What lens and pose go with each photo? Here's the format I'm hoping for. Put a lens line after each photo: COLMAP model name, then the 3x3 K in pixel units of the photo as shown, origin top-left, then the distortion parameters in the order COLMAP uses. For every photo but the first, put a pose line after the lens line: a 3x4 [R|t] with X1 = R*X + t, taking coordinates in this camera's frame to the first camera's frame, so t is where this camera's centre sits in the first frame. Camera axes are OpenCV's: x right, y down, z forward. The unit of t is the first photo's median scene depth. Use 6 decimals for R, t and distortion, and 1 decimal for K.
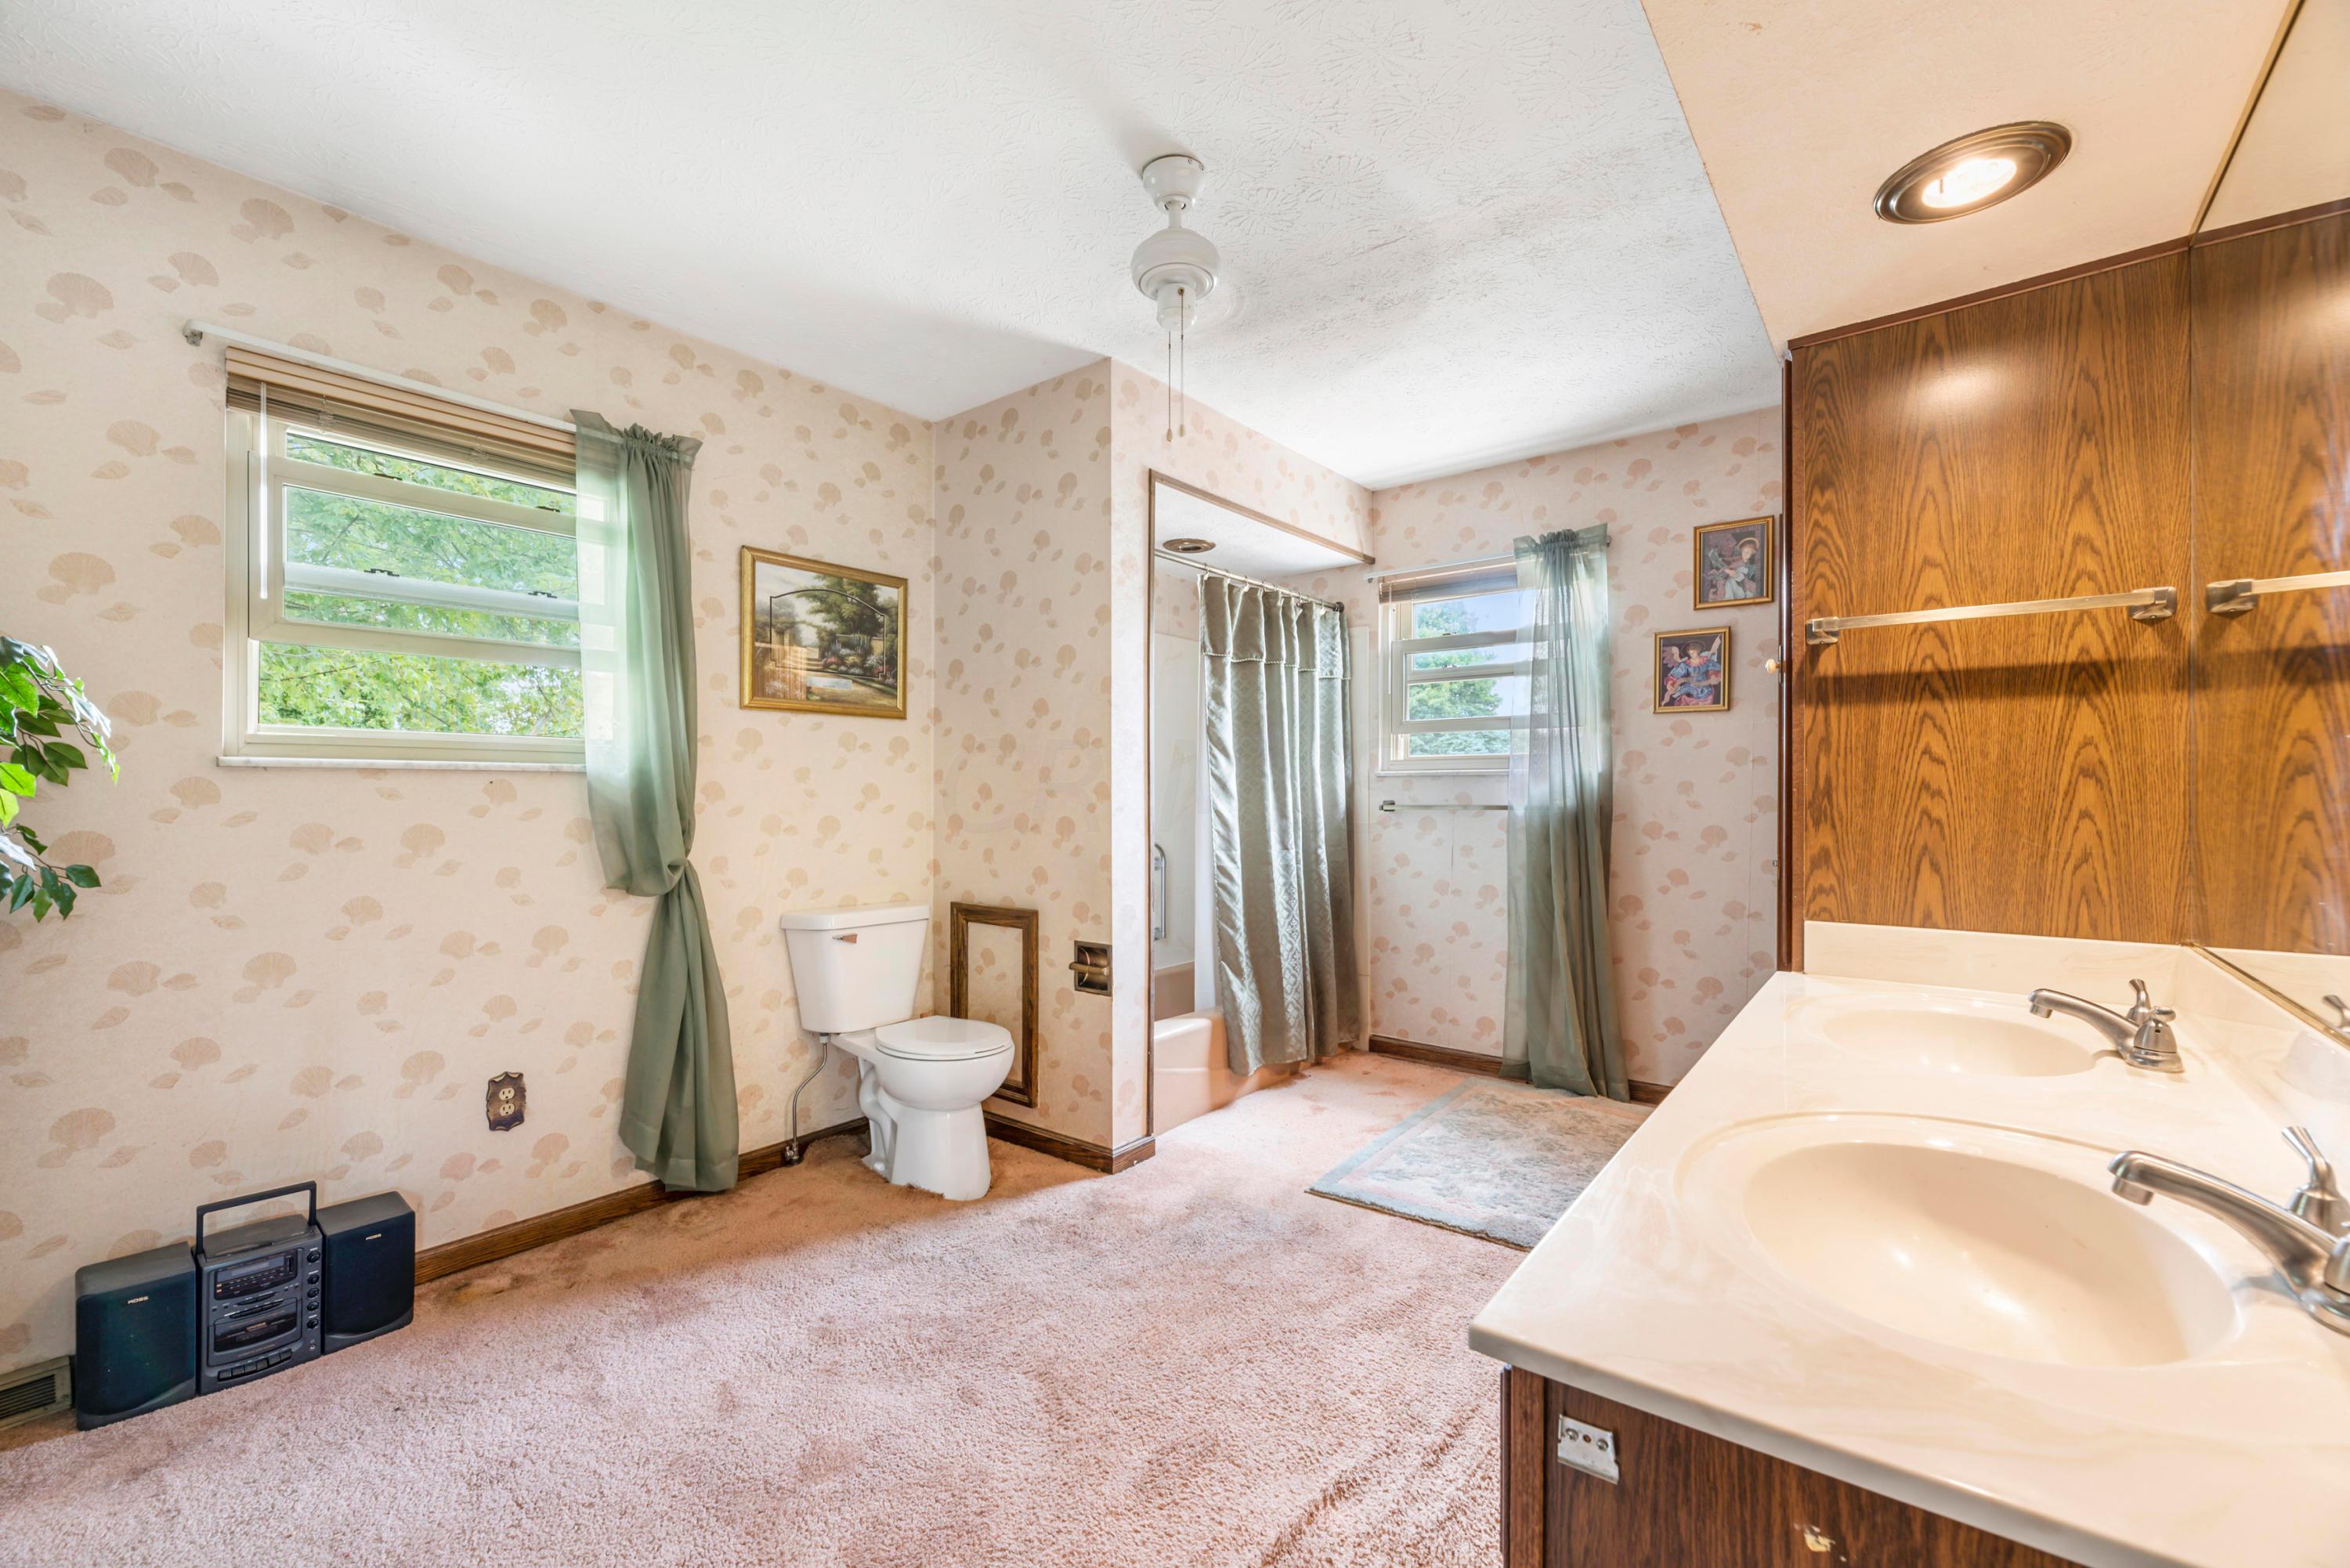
lens RADIAL K [[955.7, 0, 1174.2], [0, 955.7, 783.1], [0, 0, 1]] dist [0.001748, 0.000019]
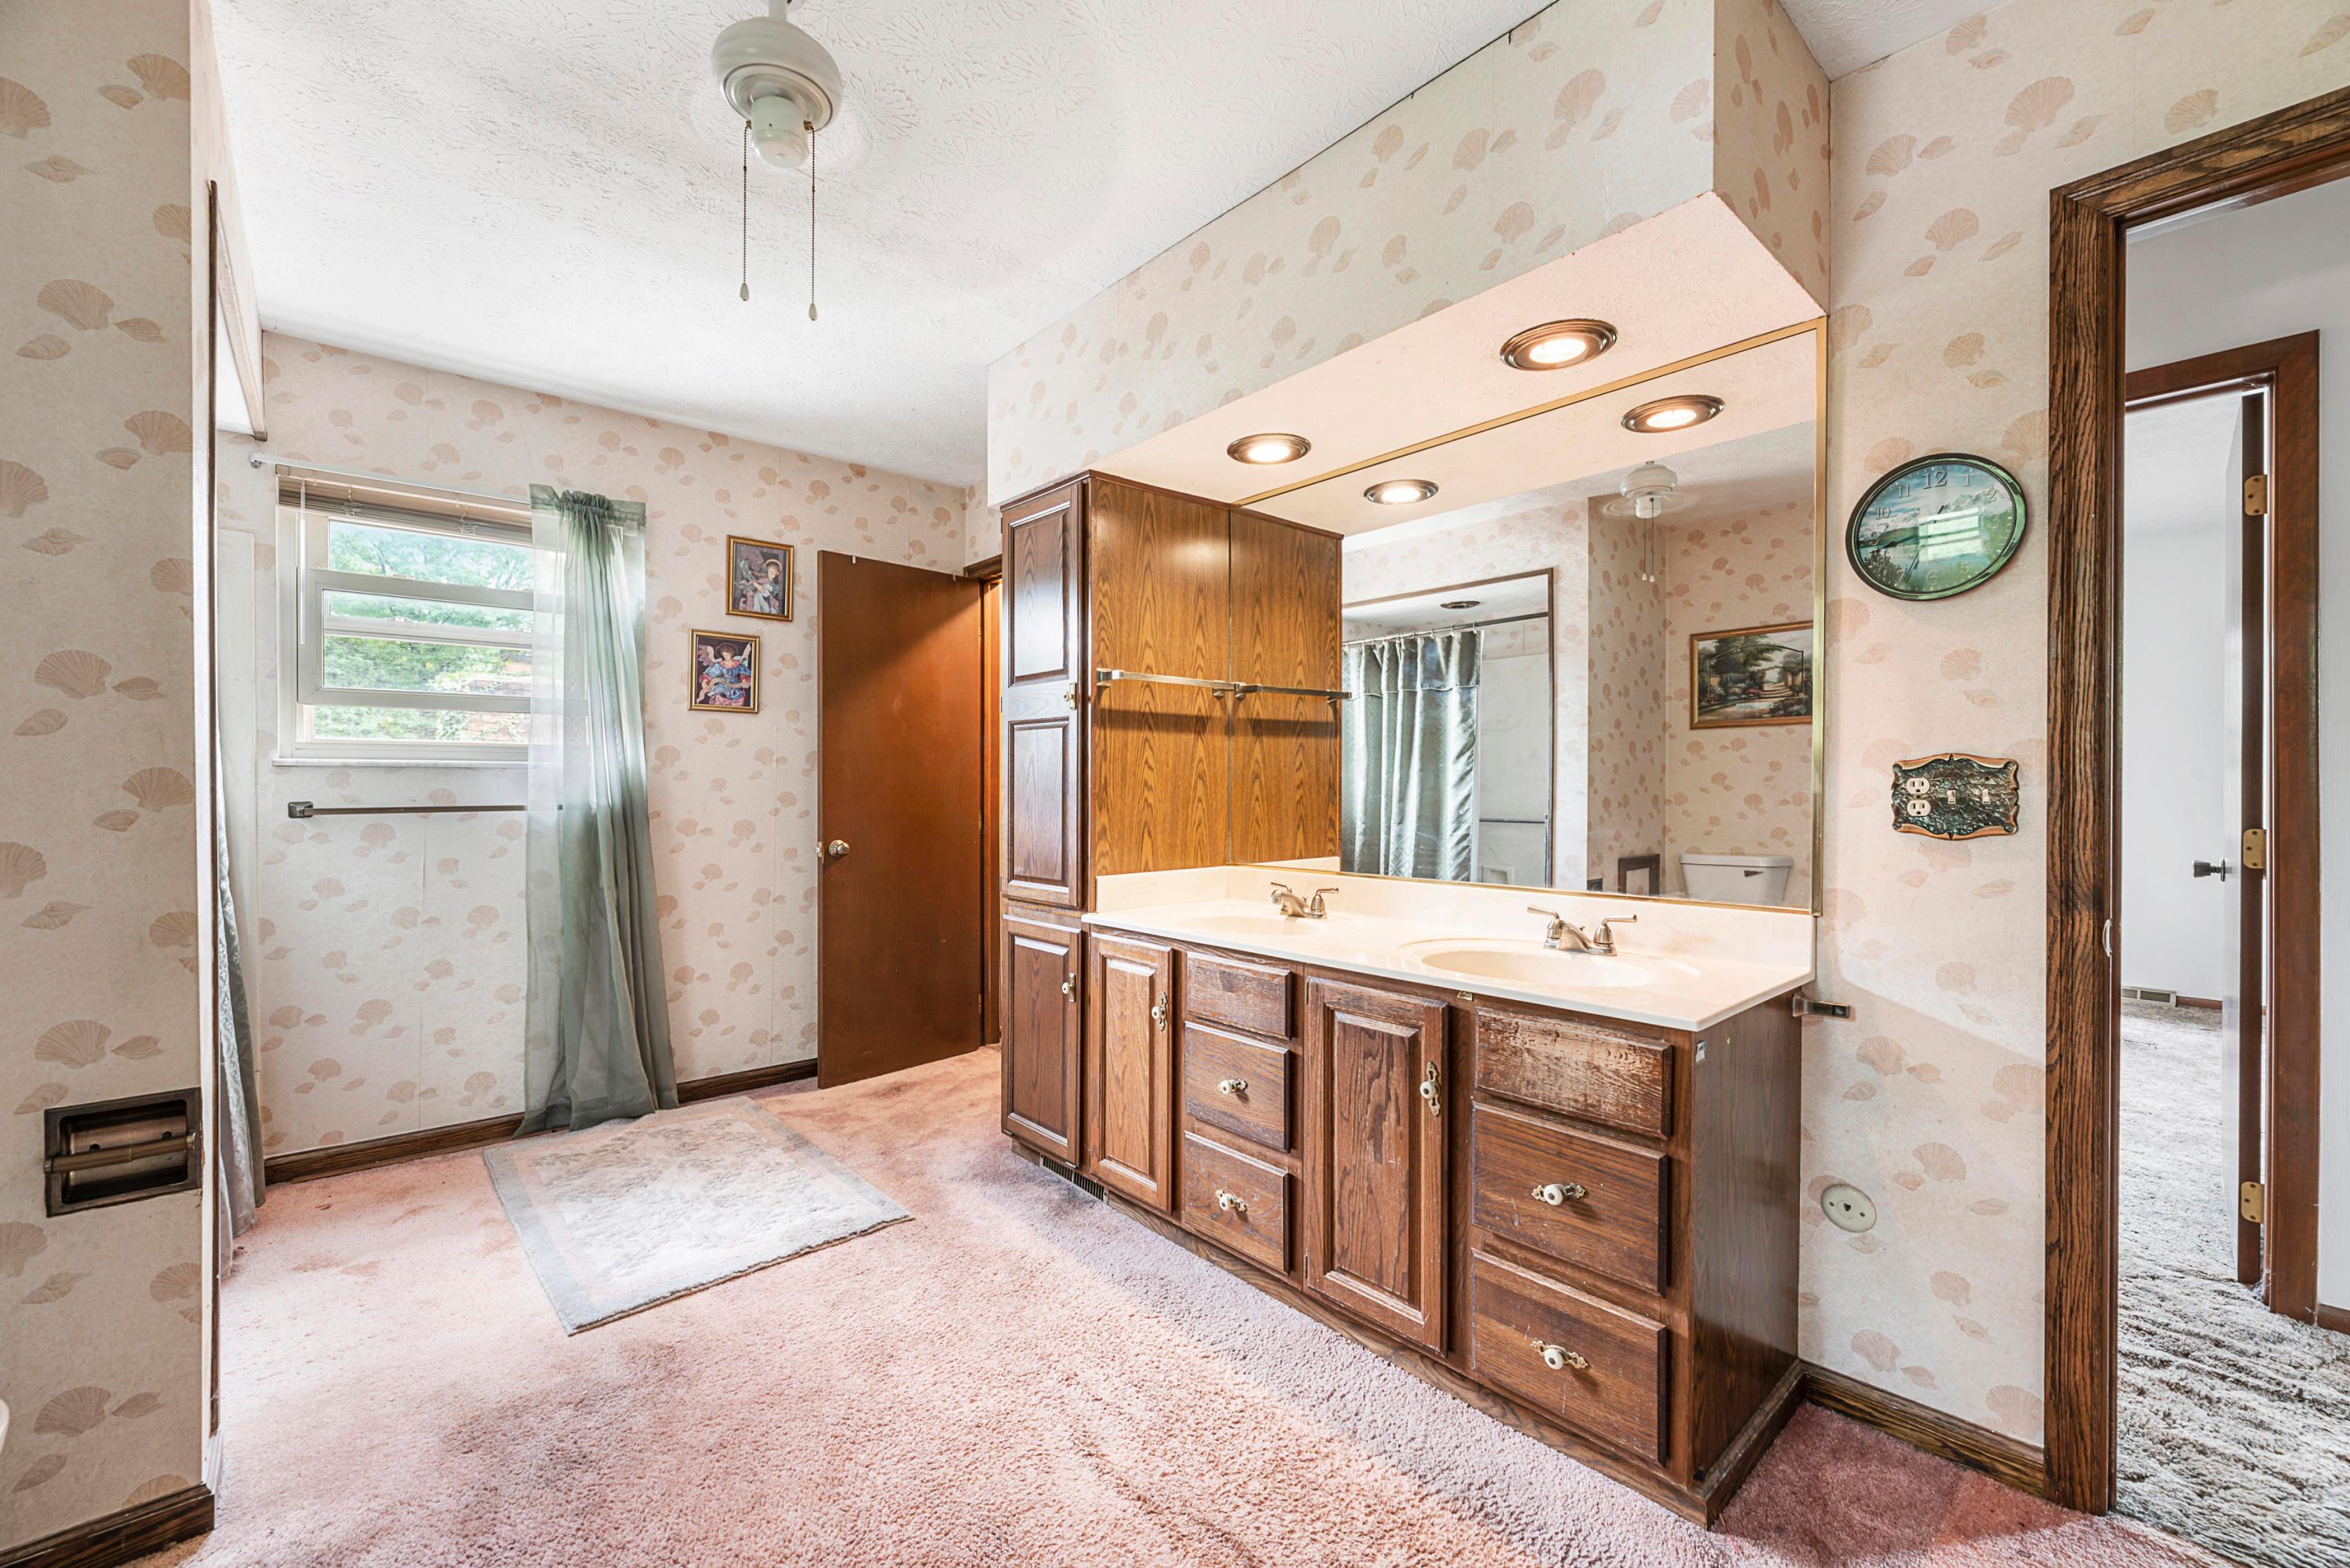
lens RADIAL K [[955.7, 0, 1167.4], [0, 955.7, 785.0], [0, 0, 1]] dist [0.001748, 0.000019]
pose [[0.194568, 0.002925, 0.980885, -0.384756], [-0.006850, 0.999975, -0.001623, 0.003857], [-0.980865, -0.006403, 0.194583, 0.322991]]
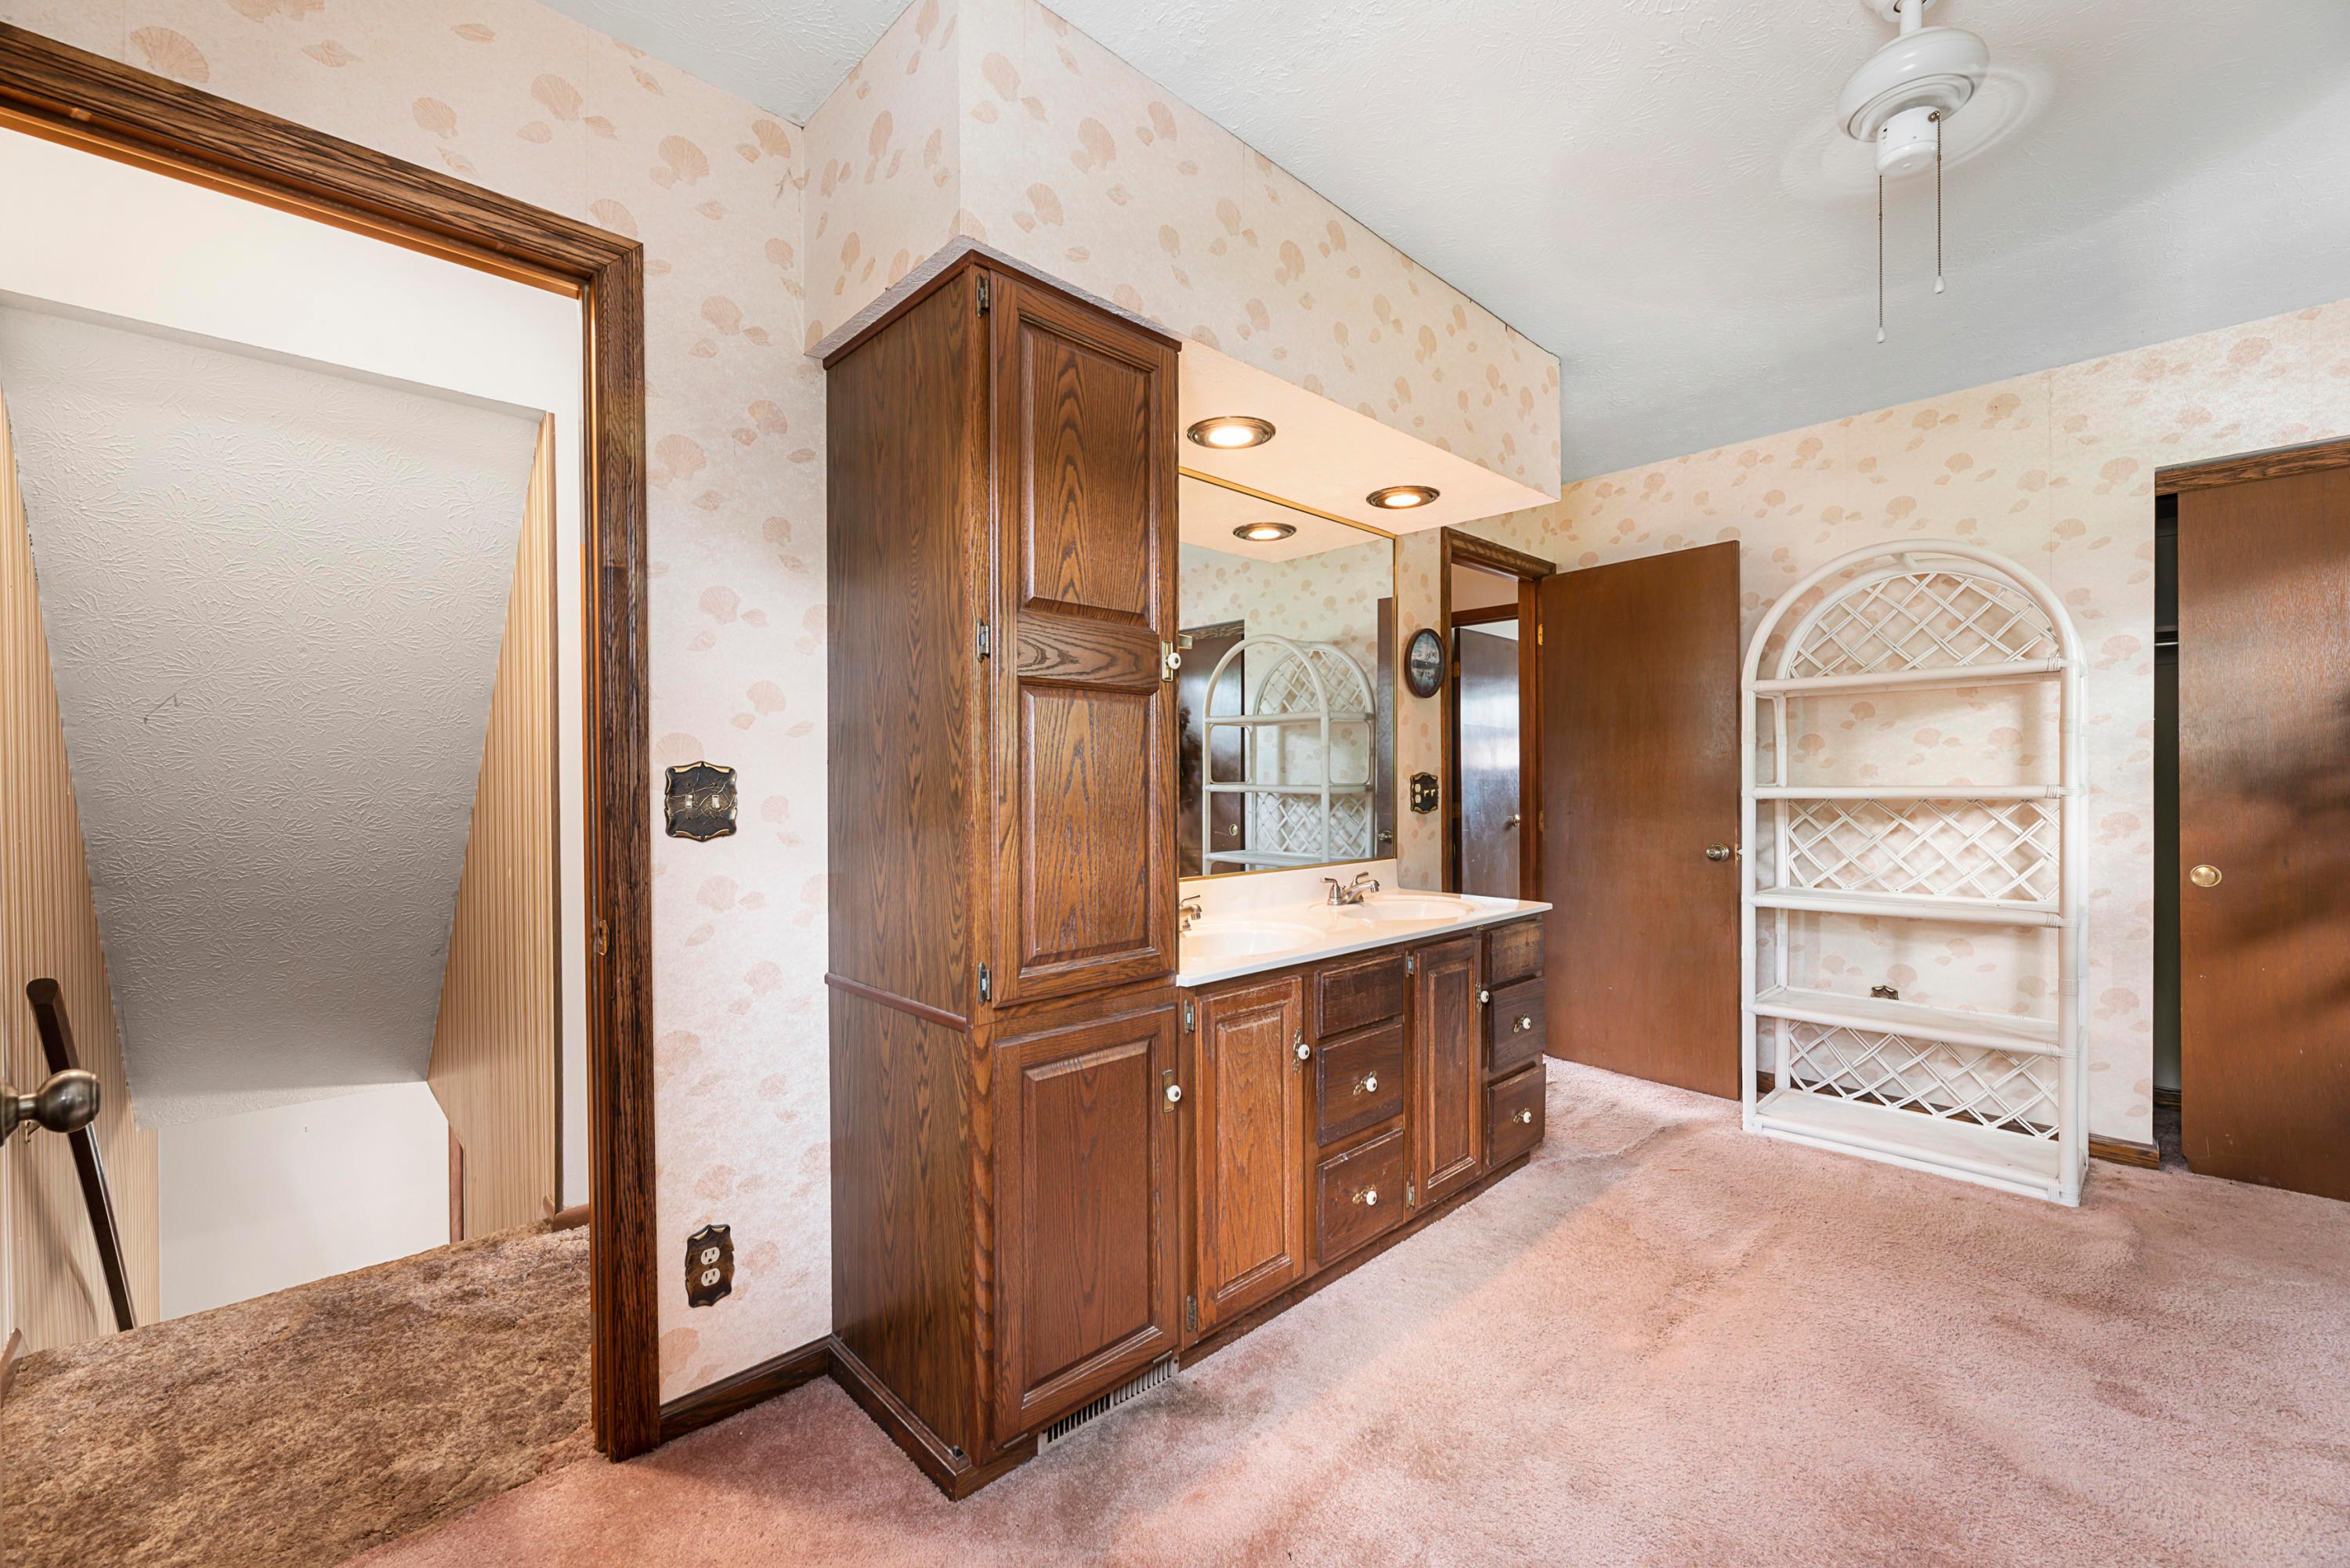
lens RADIAL K [[955.7, 0, 1171.4], [0, 955.7, 792.9], [0, 0, 1]] dist [0.001748, 0.000019]
pose [[-0.989017, 0.004304, 0.147741, 0.285126], [0.005055, 0.999976, 0.004703, -0.000174], [-0.147718, 0.005398, -0.989015, 1.073301]]
